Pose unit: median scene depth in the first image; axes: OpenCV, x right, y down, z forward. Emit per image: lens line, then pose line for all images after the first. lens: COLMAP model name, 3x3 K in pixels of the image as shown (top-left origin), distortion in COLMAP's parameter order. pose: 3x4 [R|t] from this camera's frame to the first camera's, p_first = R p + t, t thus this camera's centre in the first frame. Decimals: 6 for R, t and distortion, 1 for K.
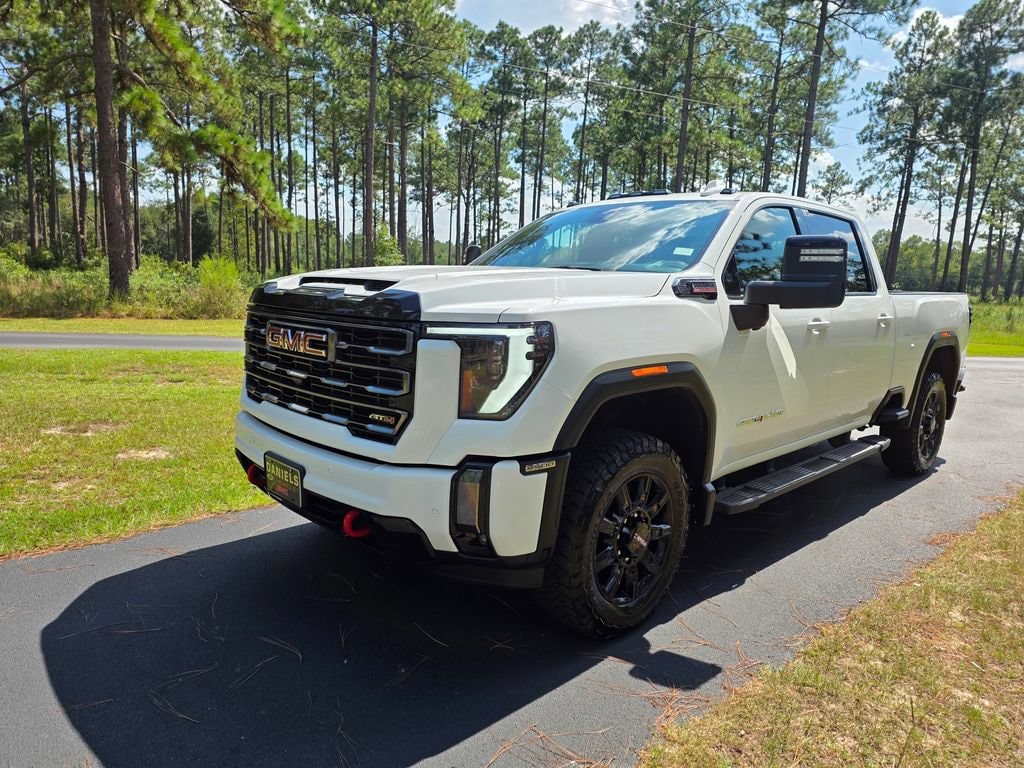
lens RADIAL K [[690.7, 0, 512.7], [0, 690.7, 364.0], [0, 0, 1]] dist [0.035693, -0.001051]
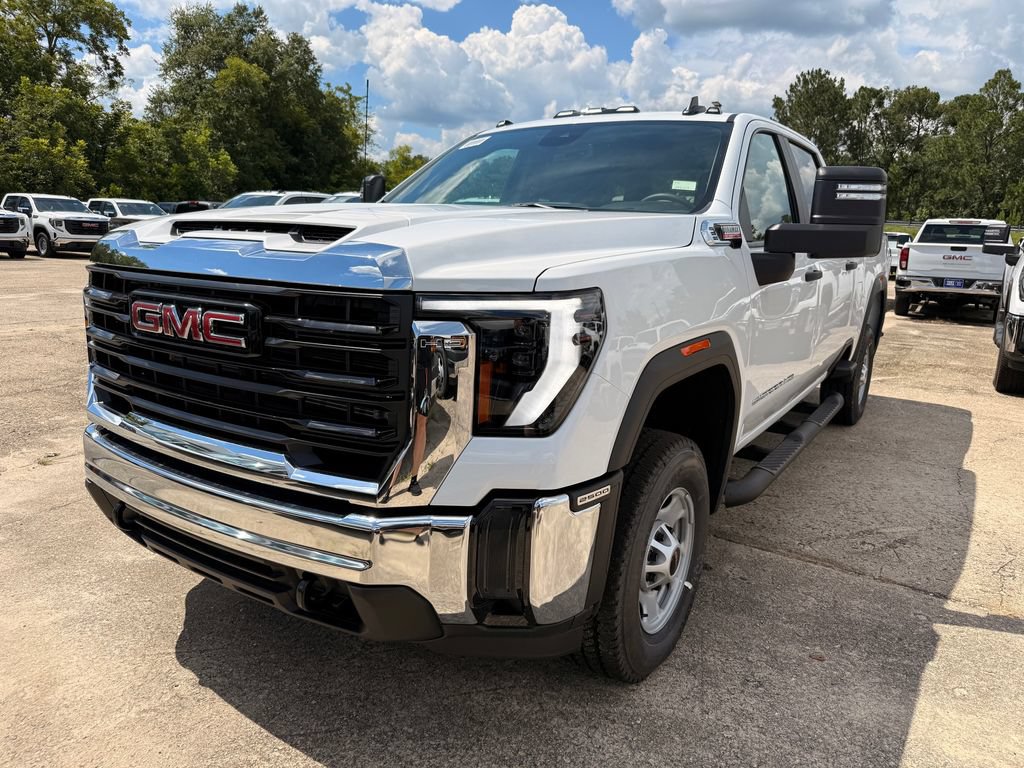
lens RADIAL K [[735.4, 0, 512.0], [0, 735.4, 384.0], [0, 0, 1]] dist [0.006995, -0.006224]
pose [[0.976746, -0.051508, 0.208122, -0.181160], [0.030526, 0.994234, 0.102797, -0.042002], [-0.212217, -0.094053, 0.972686, 0.290413]]
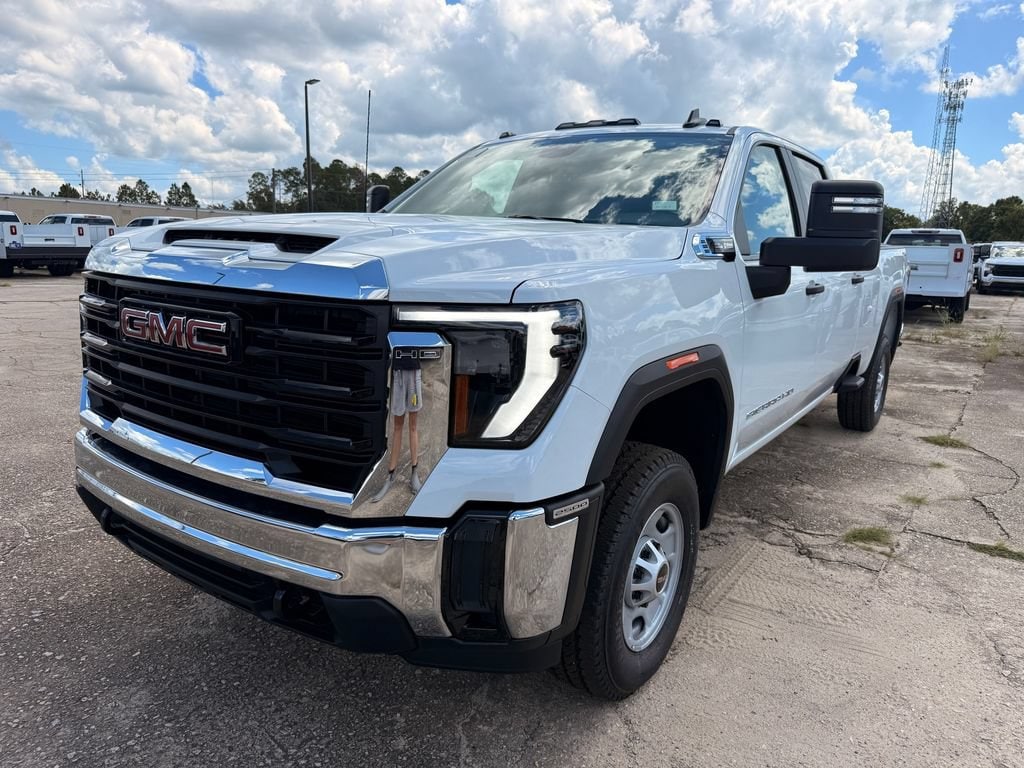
lens RADIAL K [[735.4, 0, 512.0], [0, 735.4, 384.0], [0, 0, 1]] dist [0.006995, -0.006224]
pose [[0.981891, -0.035163, 0.186157, -0.144471], [0.018678, 0.995805, 0.089578, -0.043066], [-0.188526, -0.084479, 0.978428, 0.284548]]
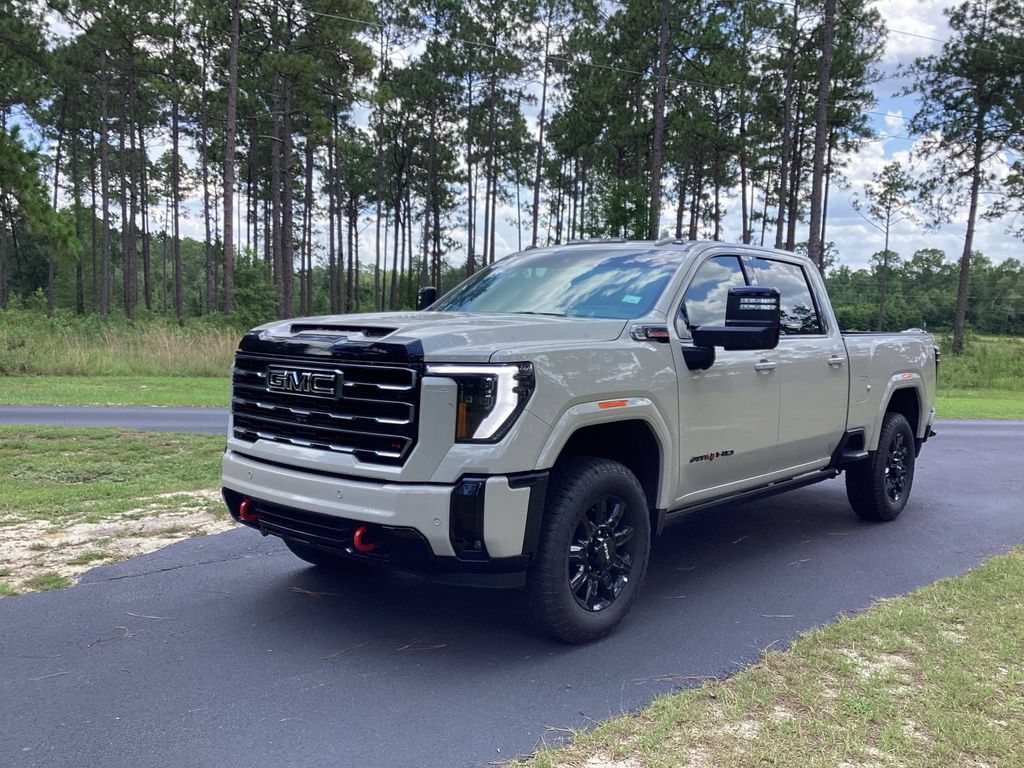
lens RADIAL K [[911.6, 0, 512.0], [0, 911.6, 384.0], [0, 0, 1]] dist [0.009462, 0.000398]
pose [[0.995797, -0.009139, 0.091128, -0.119646], [0.013538, 0.998767, -0.047770, 0.051400], [-0.090579, 0.048803, 0.994693, -0.560021]]
